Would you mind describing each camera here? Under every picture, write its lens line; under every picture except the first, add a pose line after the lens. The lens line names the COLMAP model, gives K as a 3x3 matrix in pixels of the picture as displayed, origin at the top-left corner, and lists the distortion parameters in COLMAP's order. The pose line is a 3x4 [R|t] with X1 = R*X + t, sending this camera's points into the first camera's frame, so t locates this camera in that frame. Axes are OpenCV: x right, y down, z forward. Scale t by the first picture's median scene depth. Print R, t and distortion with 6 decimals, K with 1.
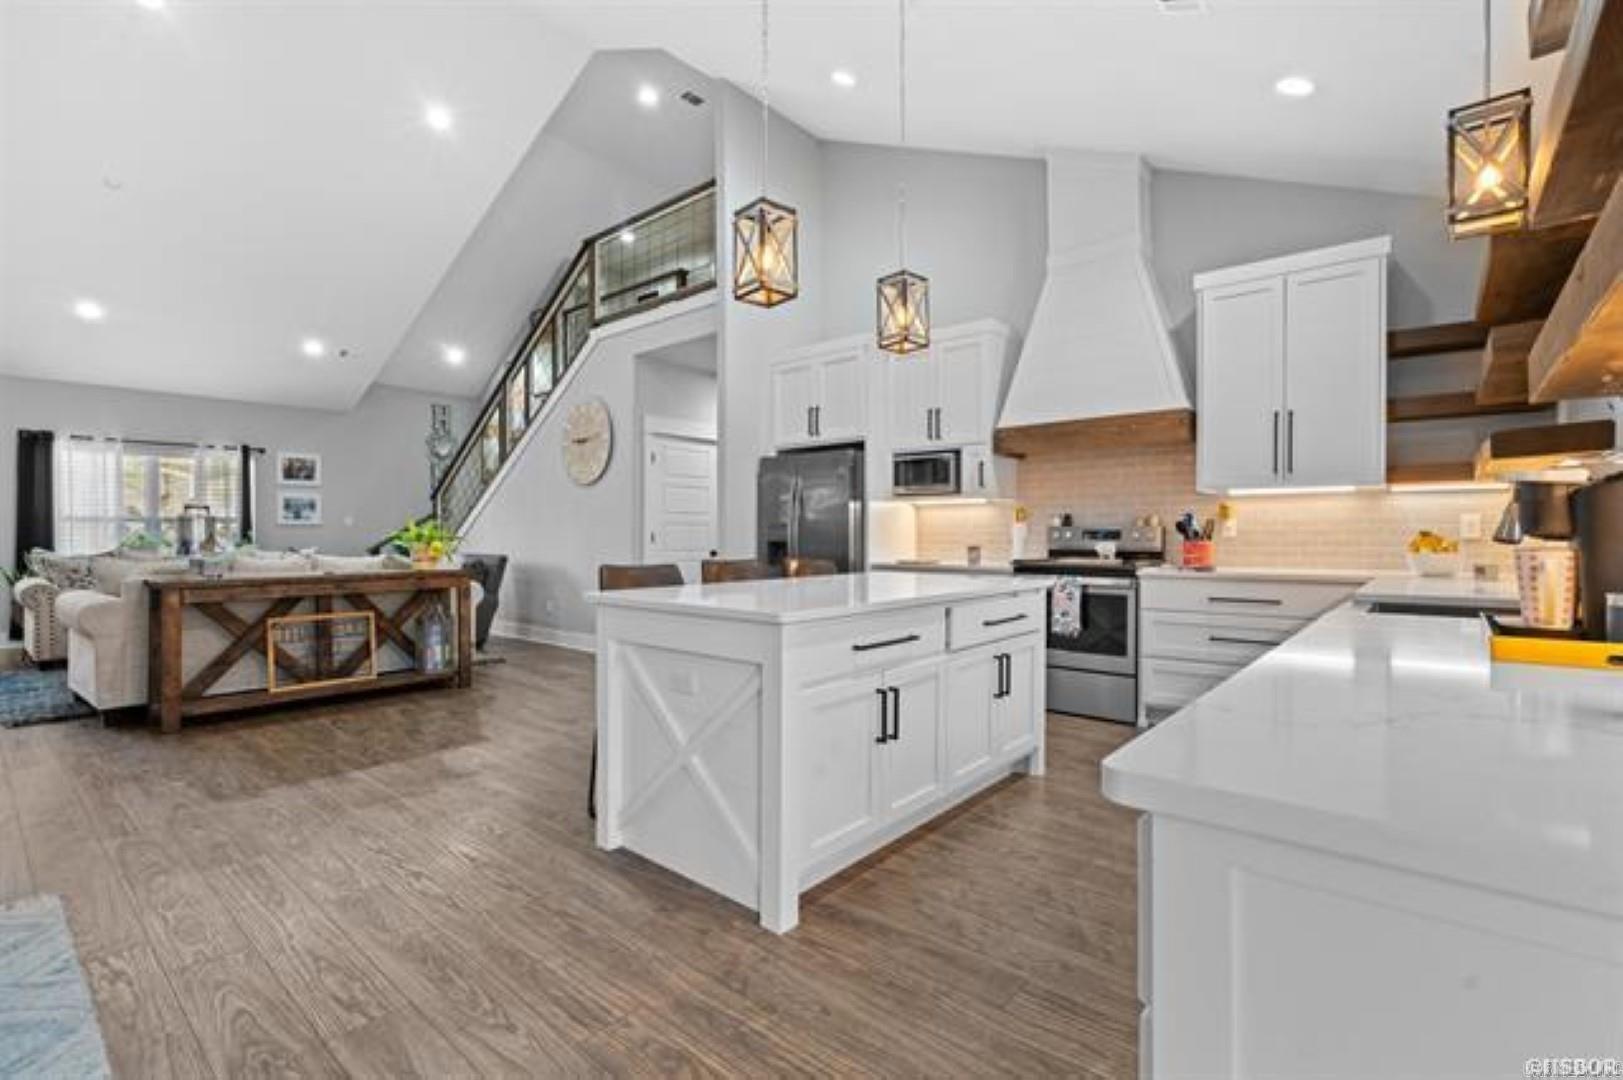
lens RADIAL K [[735.5, 0, 805.6], [0, 735.5, 533.4], [0, 0, 1]] dist [-0.000092, 0.000609]
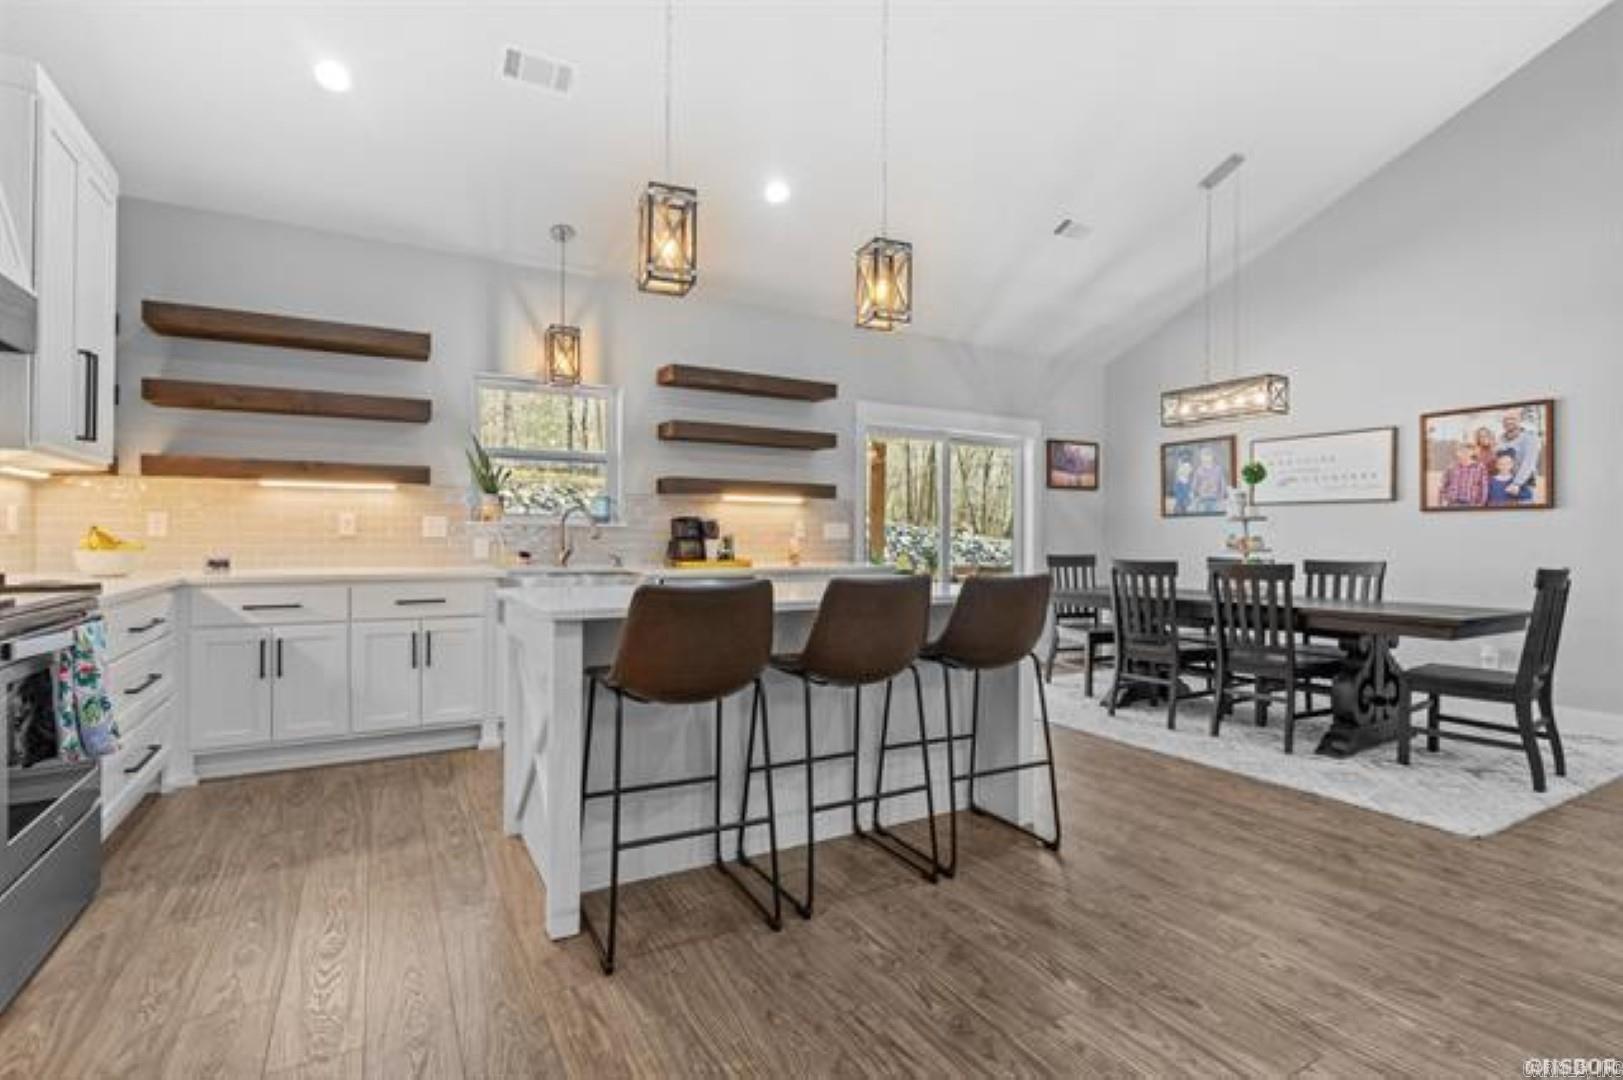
lens RADIAL K [[757.9, 0, 803.7], [0, 757.9, 536.7], [0, 0, 1]] dist [0.002644, 0.000024]
pose [[-0.940707, -0.008338, 0.339118, -0.198343], [-0.009187, 0.999957, -0.000898, 0.001904], [-0.339096, -0.003960, -0.940743, 1.266267]]
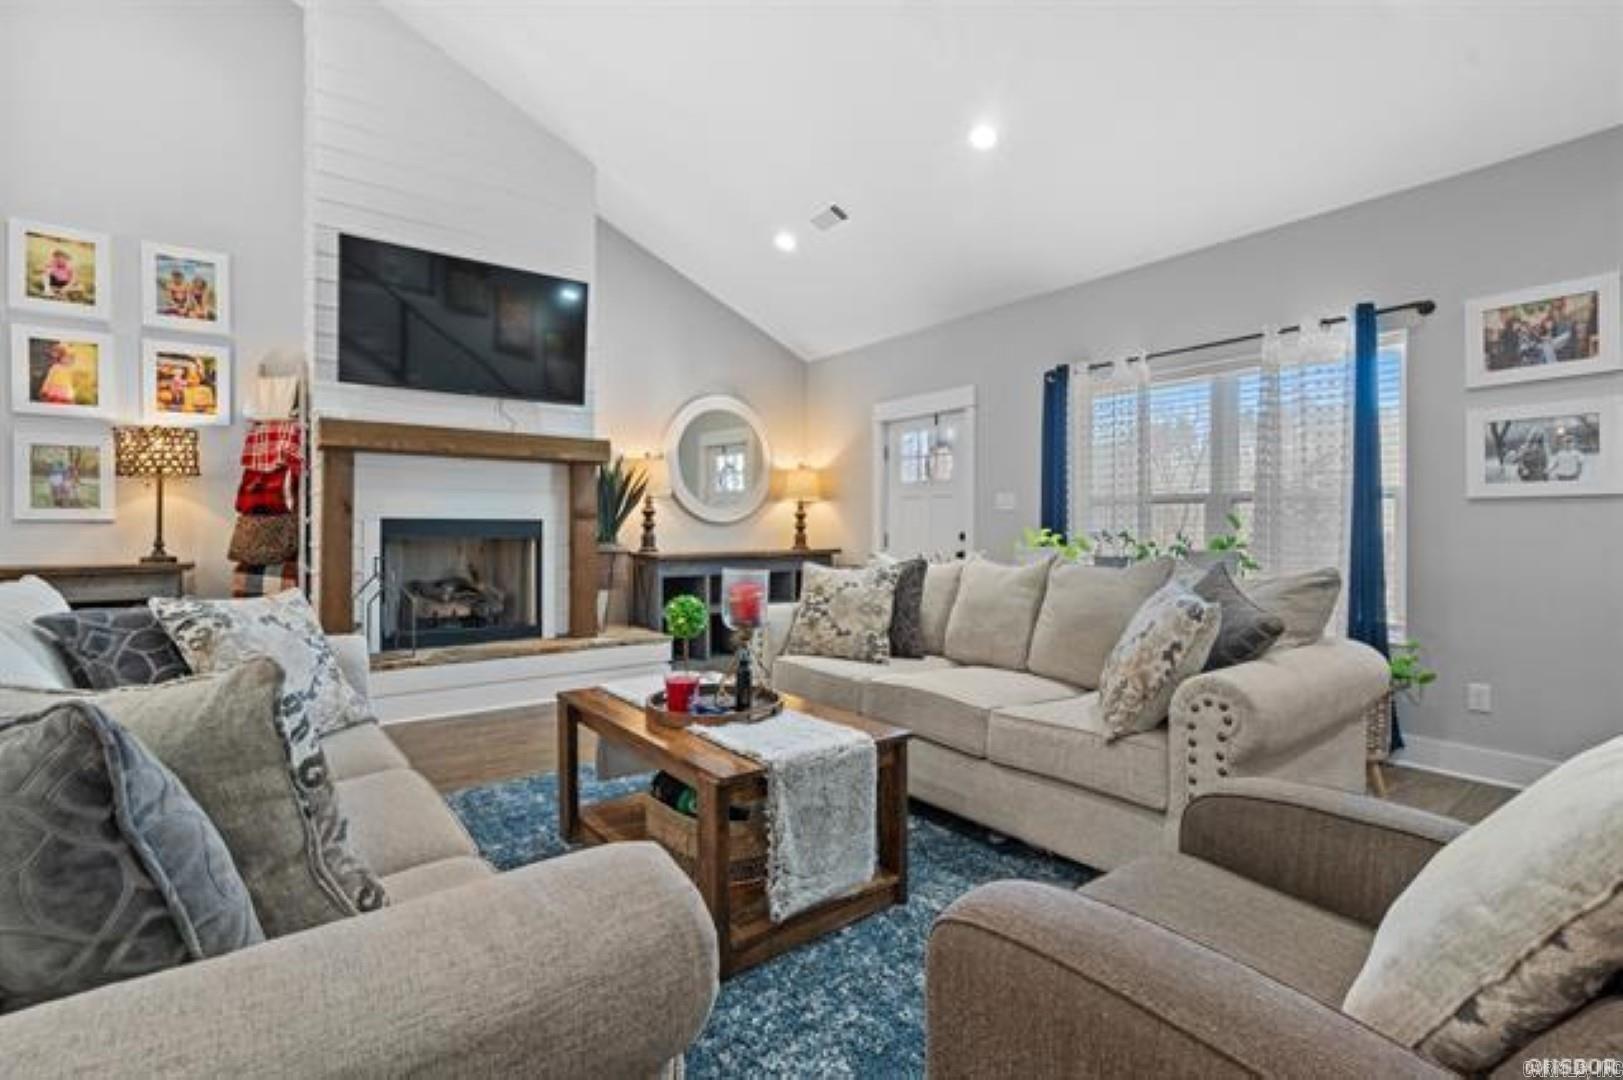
lens RADIAL K [[735.5, 0, 805.6], [0, 735.5, 533.4], [0, 0, 1]] dist [-0.000092, 0.000609]
pose [[-0.204991, 0.006508, -0.978742, -0.579005], [0.004368, 0.999974, 0.005734, 0.003953], [0.978754, -0.003100, -0.205014, 1.494510]]
